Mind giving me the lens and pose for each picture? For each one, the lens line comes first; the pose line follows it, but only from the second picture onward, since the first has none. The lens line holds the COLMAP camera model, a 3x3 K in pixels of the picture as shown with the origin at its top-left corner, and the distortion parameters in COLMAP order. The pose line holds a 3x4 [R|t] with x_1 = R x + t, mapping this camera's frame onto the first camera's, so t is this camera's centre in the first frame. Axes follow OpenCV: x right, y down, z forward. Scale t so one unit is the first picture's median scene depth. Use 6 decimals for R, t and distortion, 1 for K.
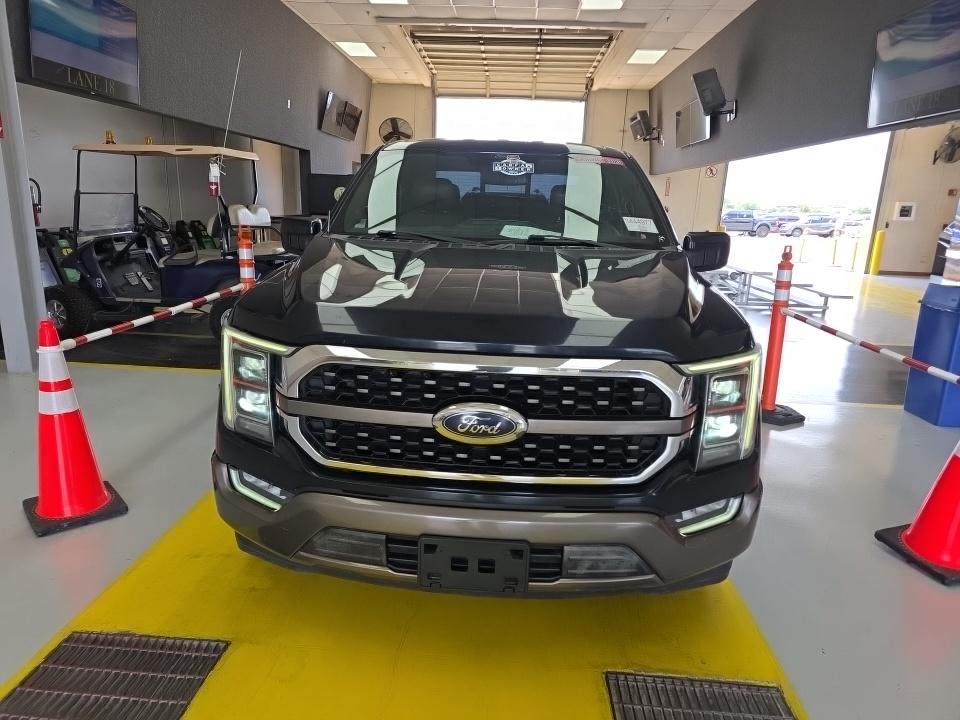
lens RADIAL K [[647.1, 0, 473.6], [0, 647.1, 359.9], [0, 0, 1]] dist [0.049657, -0.043115]
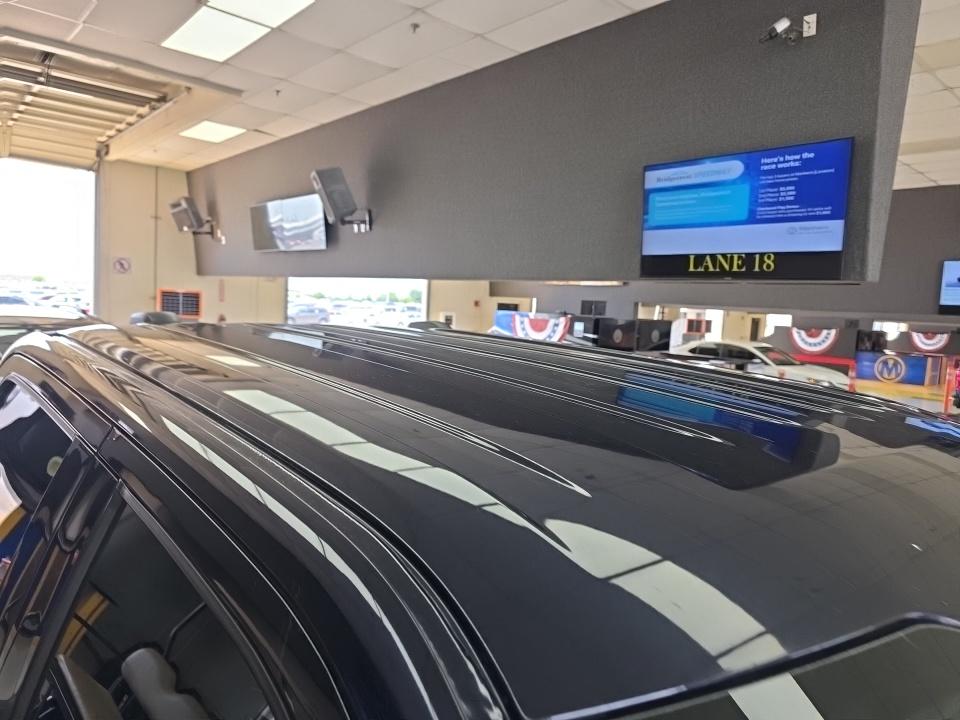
lens RADIAL K [[647.1, 0, 473.6], [0, 647.1, 359.9], [0, 0, 1]] dist [0.049657, -0.043115]
pose [[0.712057, -0.051629, 0.700220, -0.063420], [0.134065, 0.988941, -0.063414, -0.110072], [-0.689203, 0.139030, 0.711105, 0.277845]]
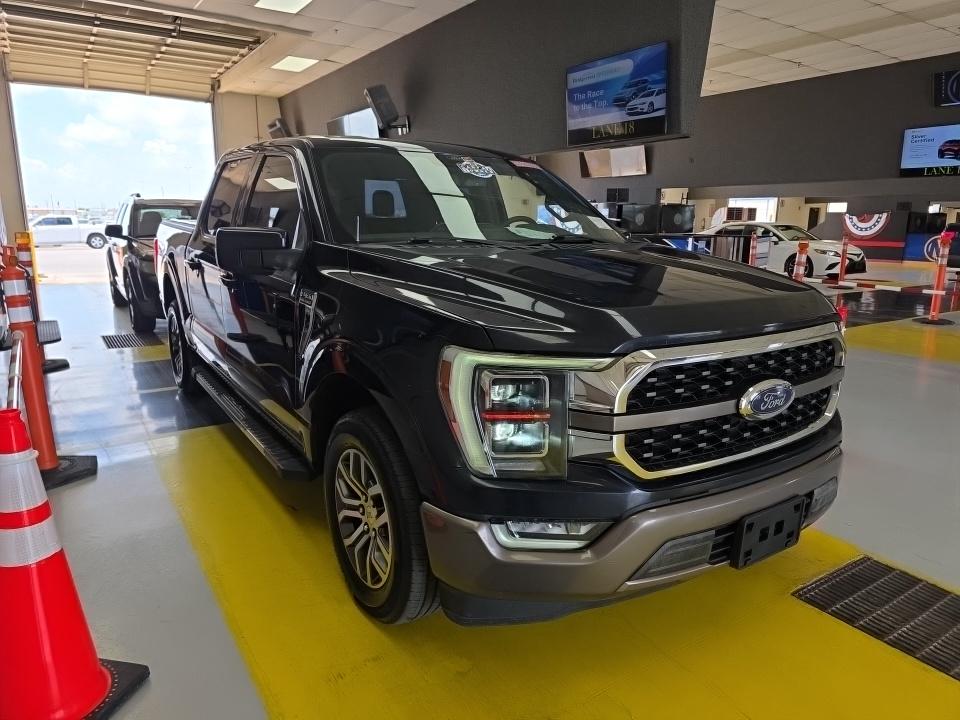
lens RADIAL K [[627.2, 0, 484.1], [0, 627.2, 358.6], [0, 0, 1]] dist [0.061504, -0.053289]
pose [[0.788582, -0.157304, 0.594469, -0.153538], [0.161964, 0.985725, 0.045983, -0.014836], [-0.593216, 0.060021, 0.802803, 0.065909]]
